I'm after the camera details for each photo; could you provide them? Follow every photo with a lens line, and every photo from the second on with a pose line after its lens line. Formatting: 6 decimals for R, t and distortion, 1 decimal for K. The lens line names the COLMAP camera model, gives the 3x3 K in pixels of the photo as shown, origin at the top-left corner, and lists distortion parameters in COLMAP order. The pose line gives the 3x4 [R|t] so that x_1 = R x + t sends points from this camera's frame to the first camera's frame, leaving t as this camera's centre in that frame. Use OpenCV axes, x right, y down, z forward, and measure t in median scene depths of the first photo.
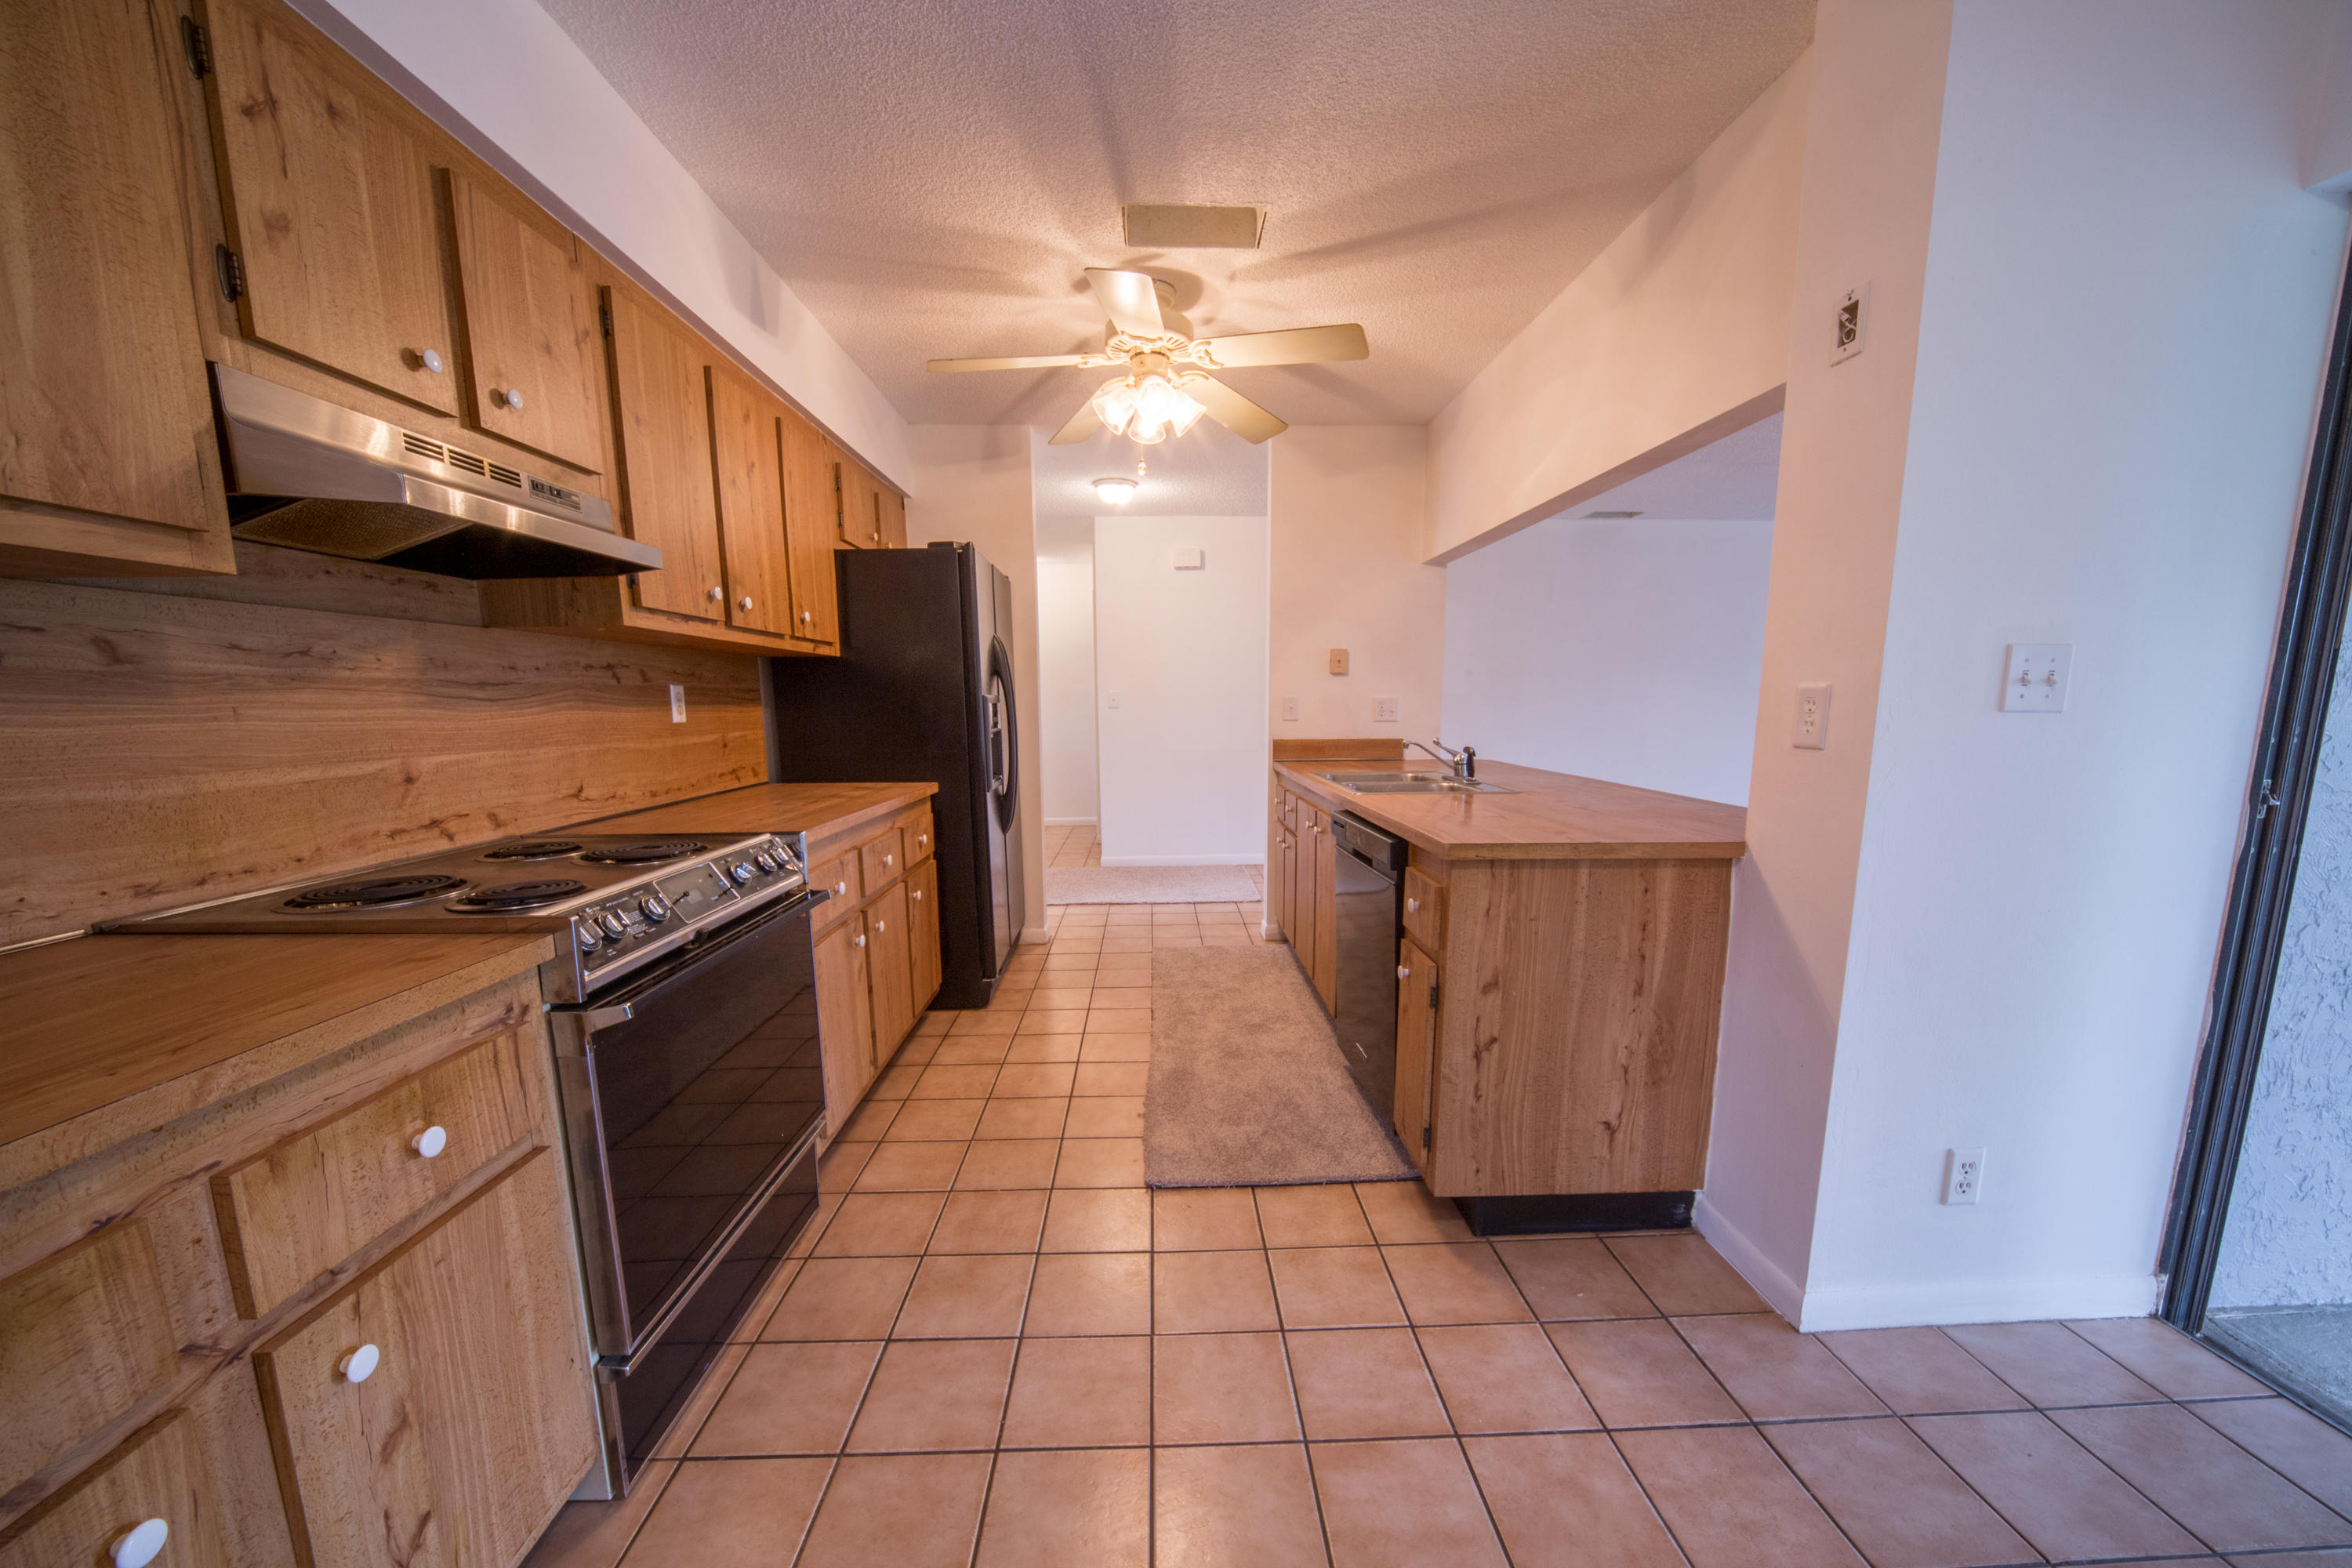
lens RADIAL K [[847.2, 0, 1164.7], [0, 847.2, 835.3], [0, 0, 1]] dist [-0.014331, 0.001418]
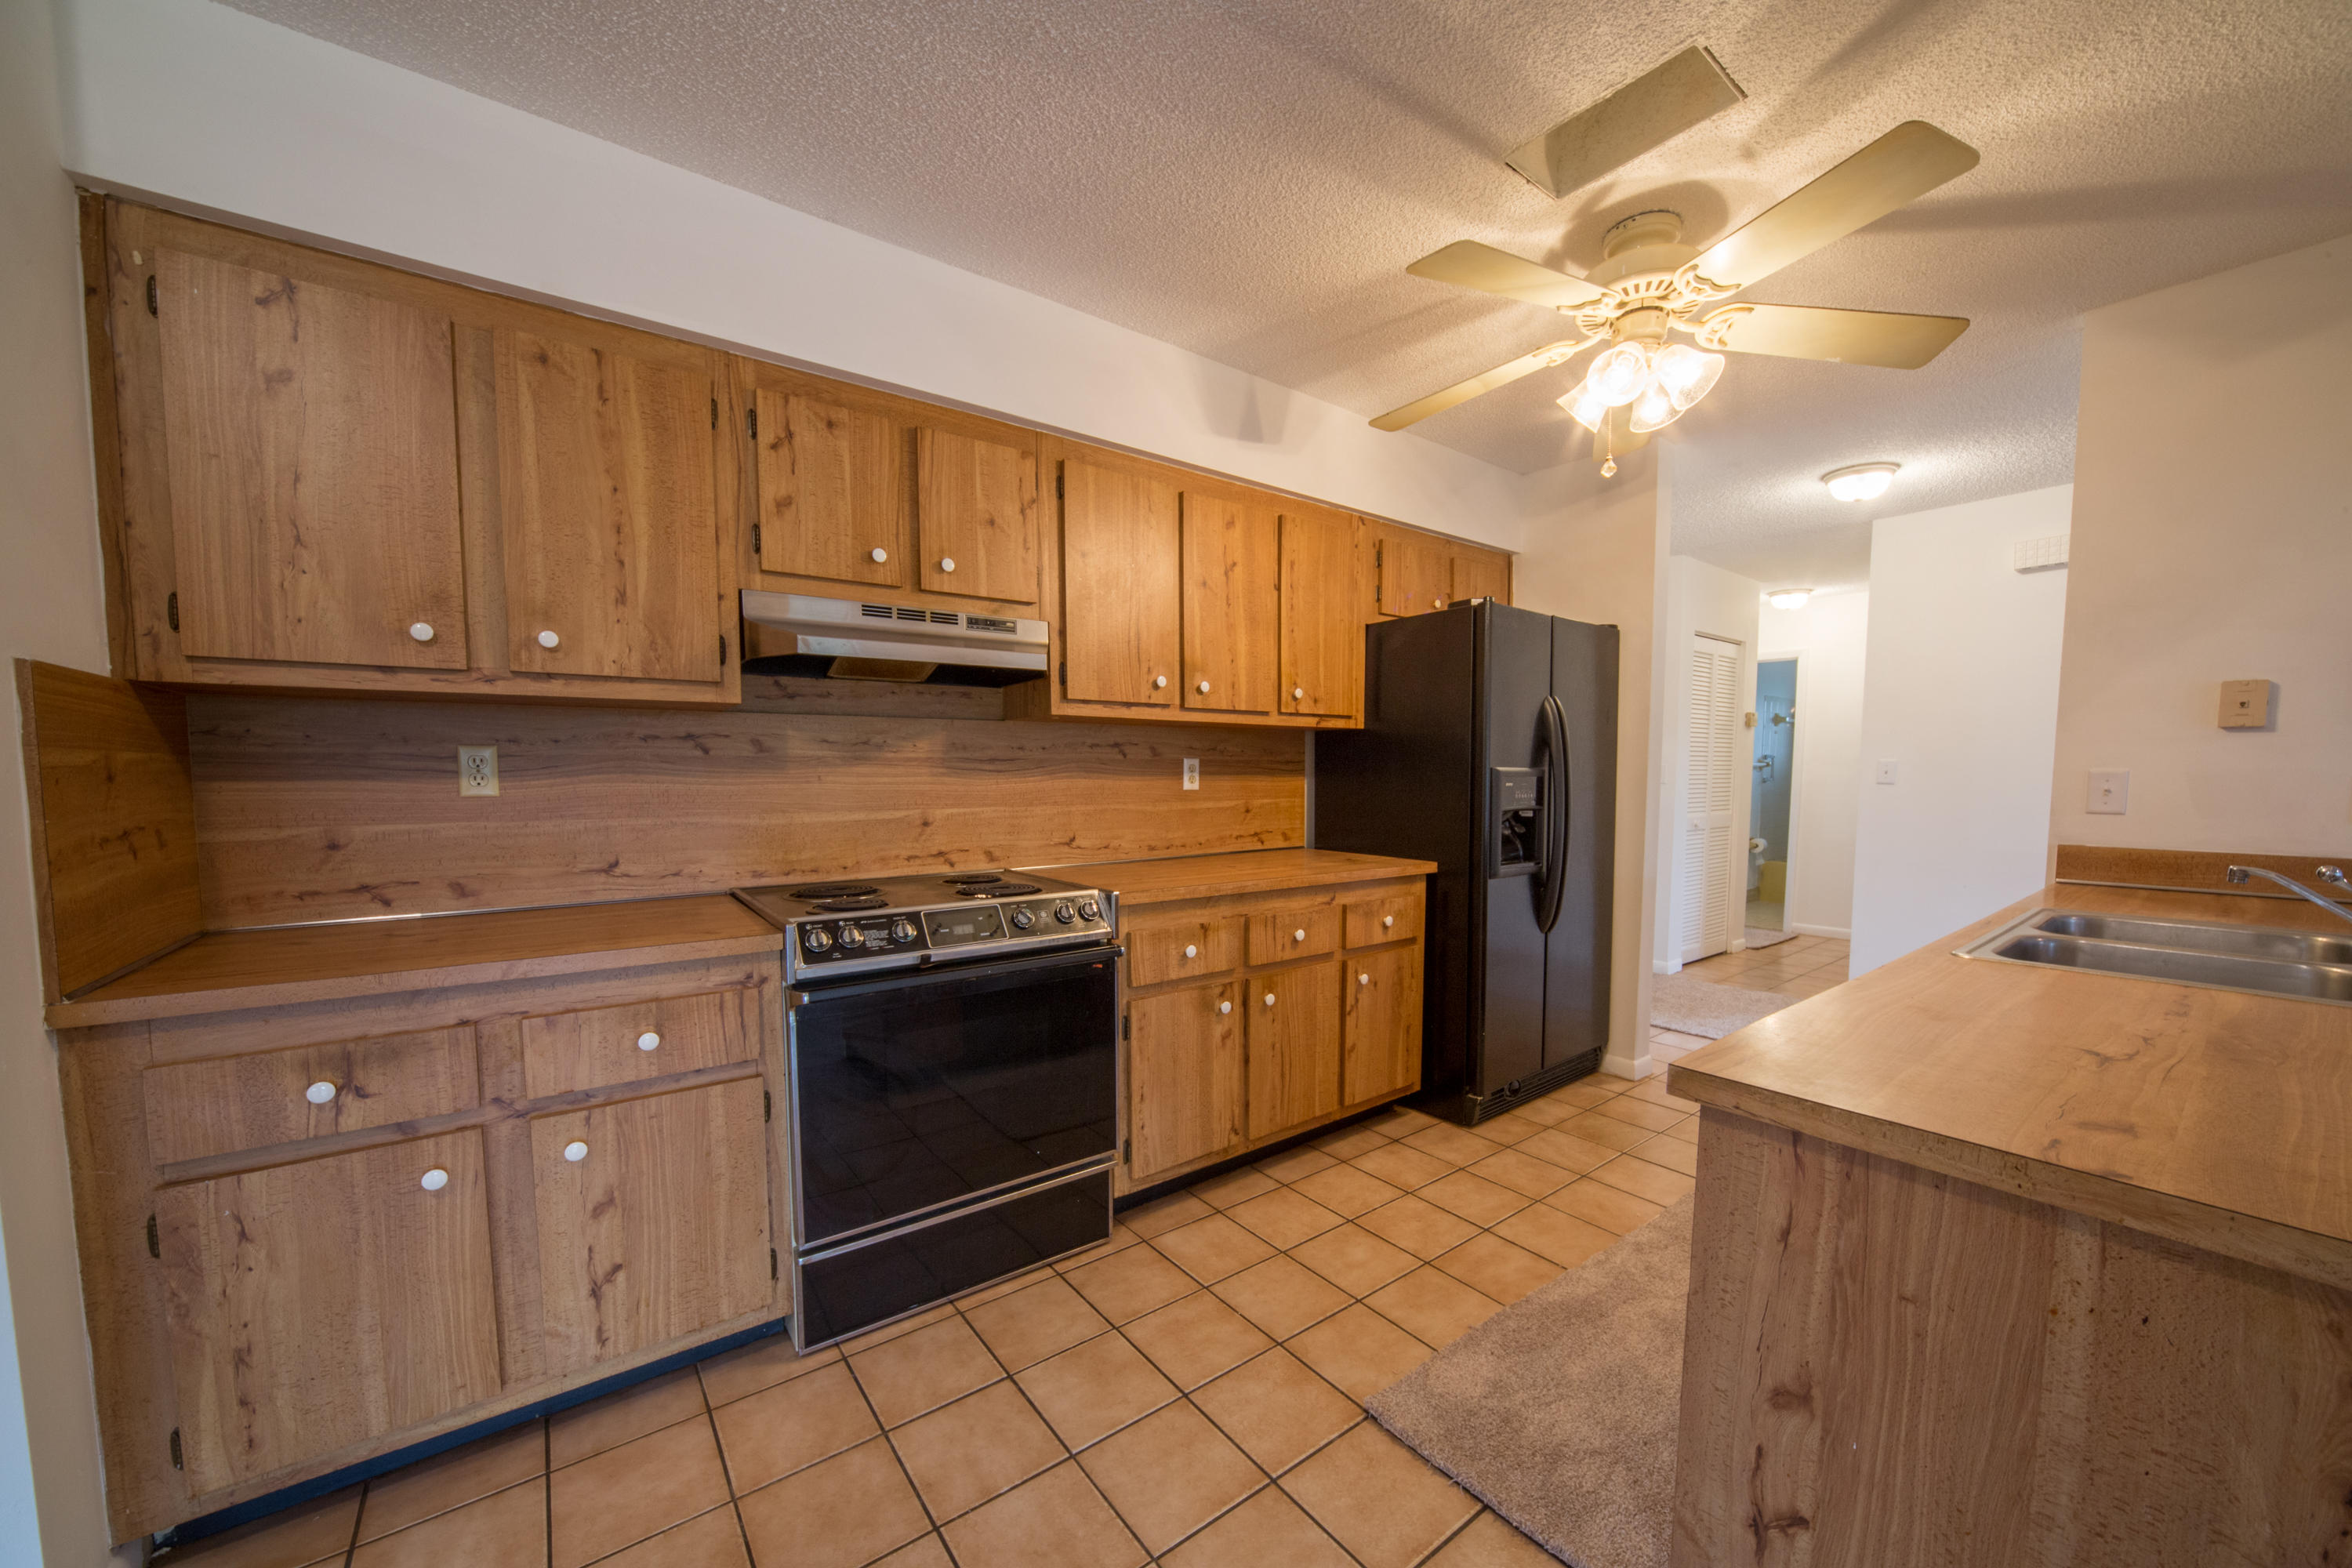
lens RADIAL K [[847.2, 0, 1172.9], [0, 847.2, 834.7], [0, 0, 1]] dist [-0.014331, 0.001418]
pose [[0.583330, 0.068460, -0.809345, 0.567617], [-0.130915, 0.991338, -0.010502, -0.084416], [0.801615, 0.112081, 0.587240, 0.441404]]
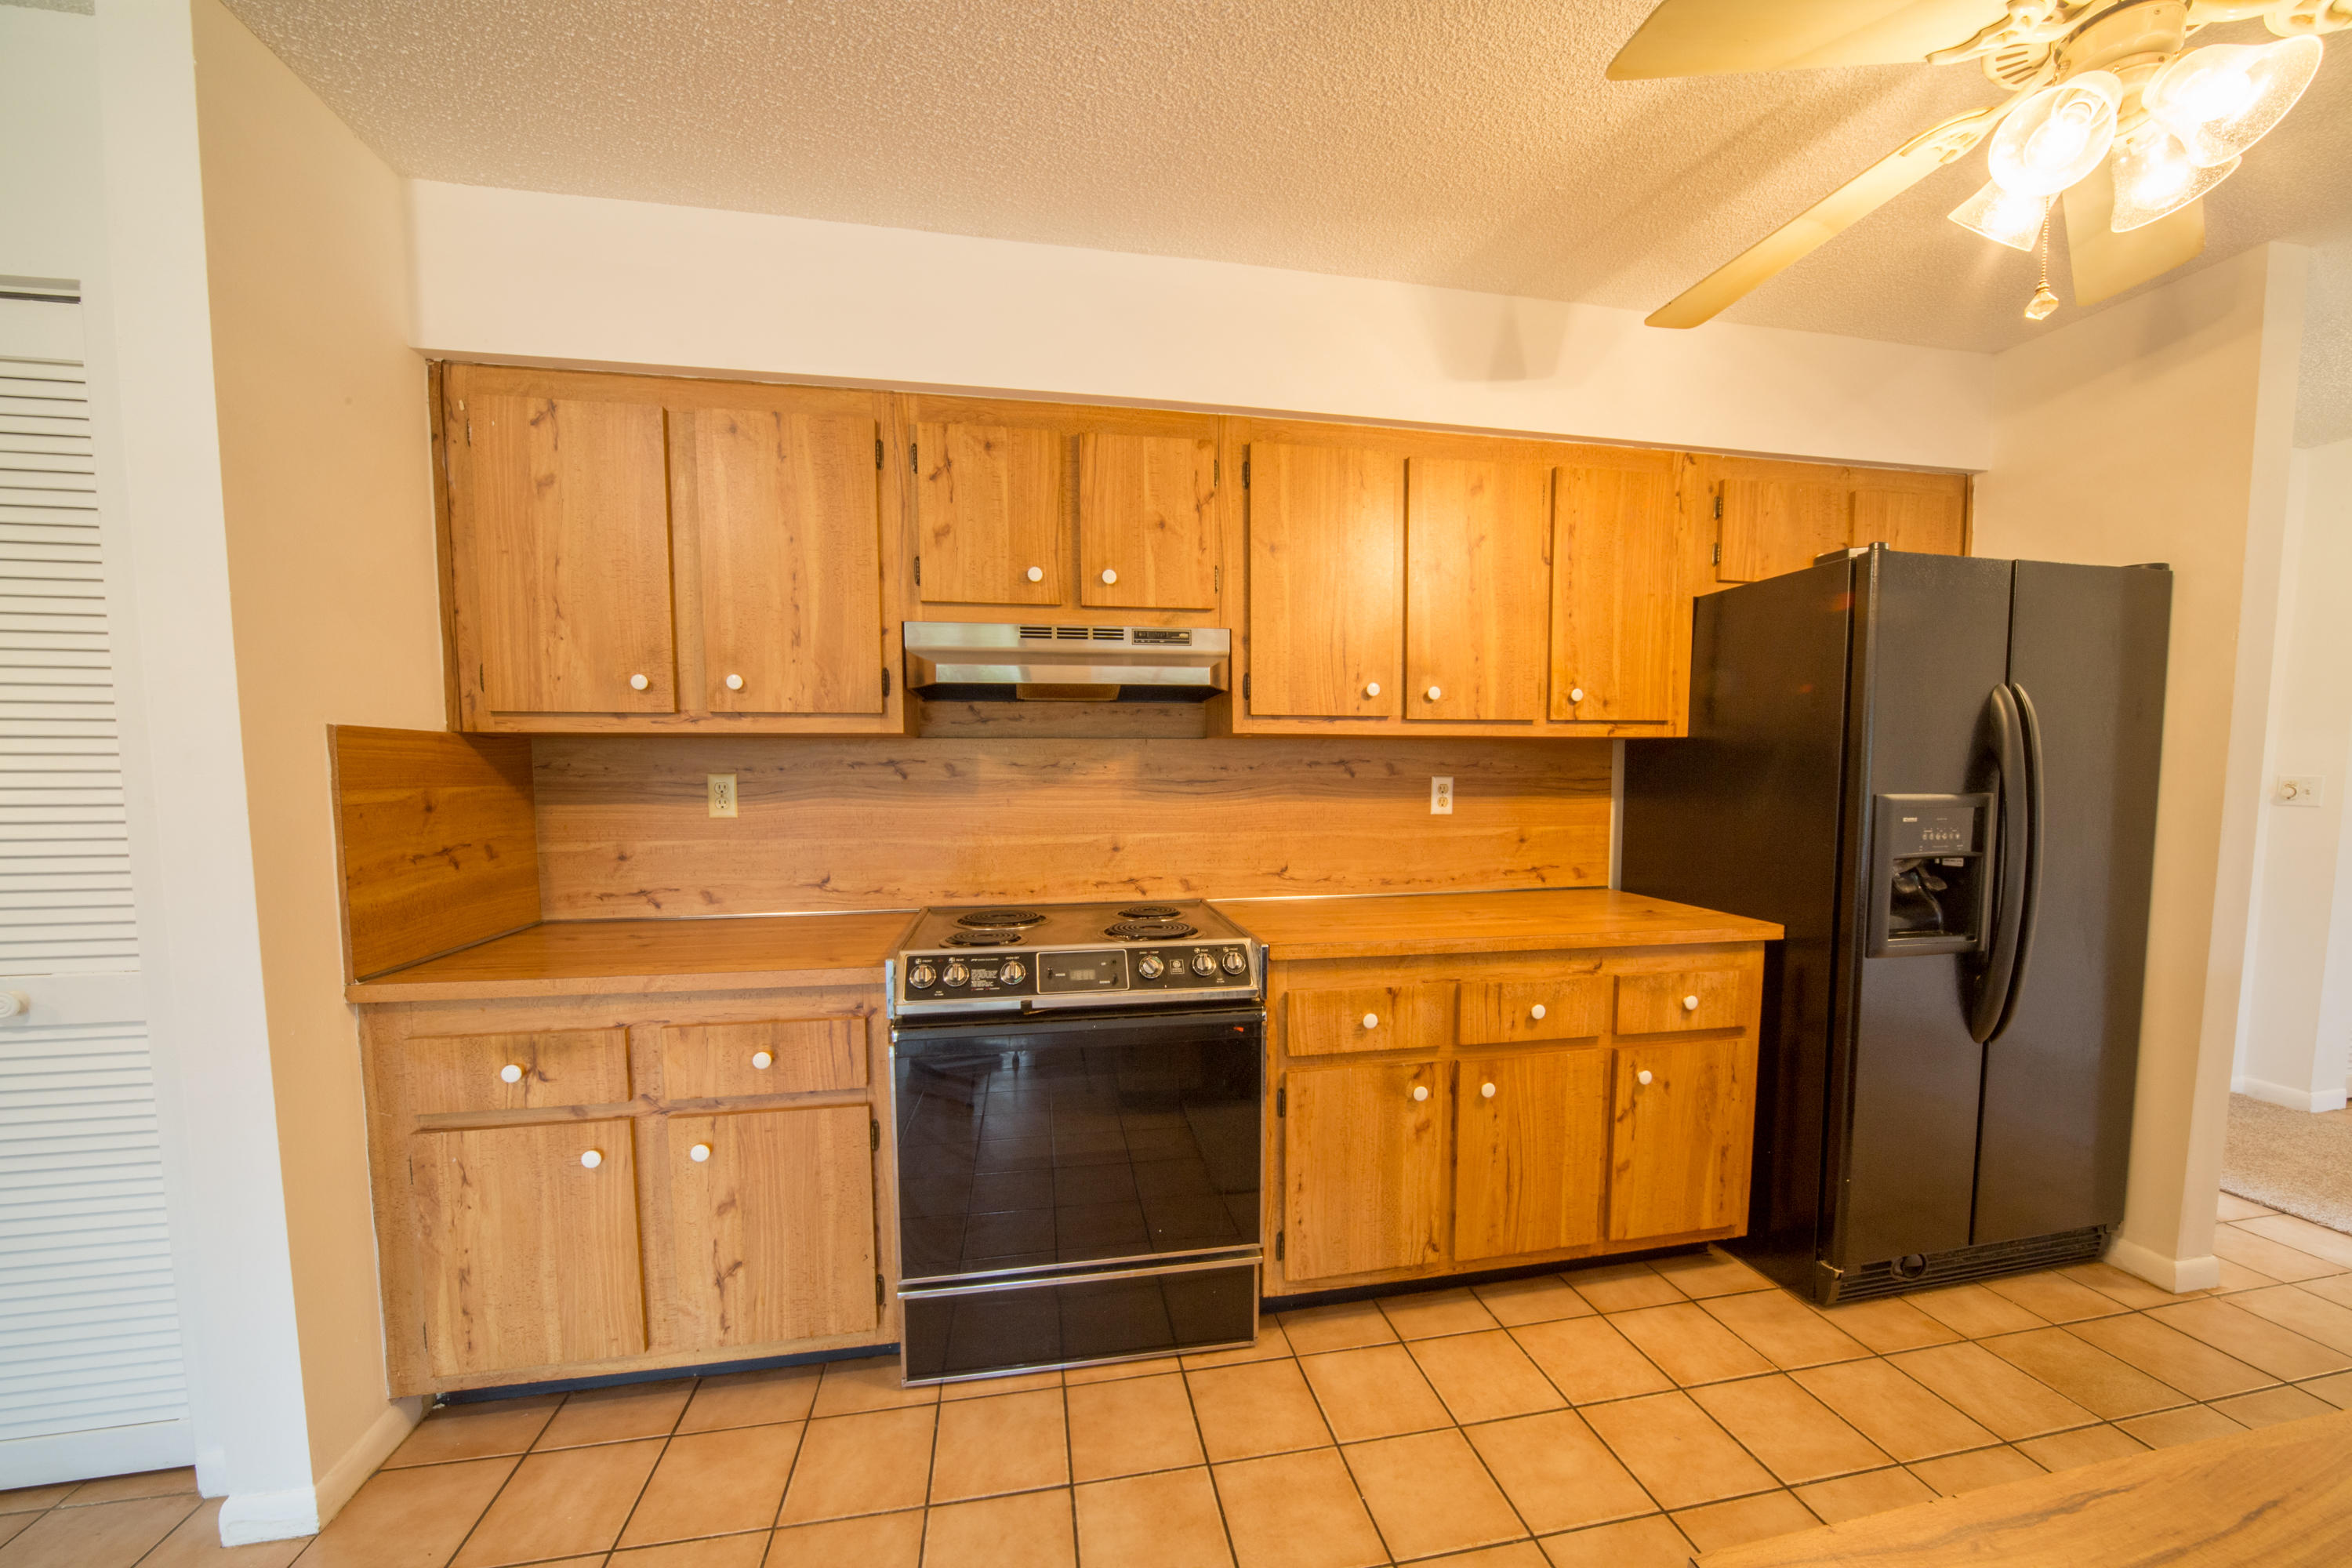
lens RADIAL K [[847.2, 0, 1179.5], [0, 847.2, 837.3], [0, 0, 1]] dist [-0.014331, 0.001418]
pose [[0.172301, 0.086647, -0.981226, 0.524220], [-0.153815, 0.986271, 0.060083, -0.181233], [0.972961, 0.140575, 0.183263, 0.796969]]
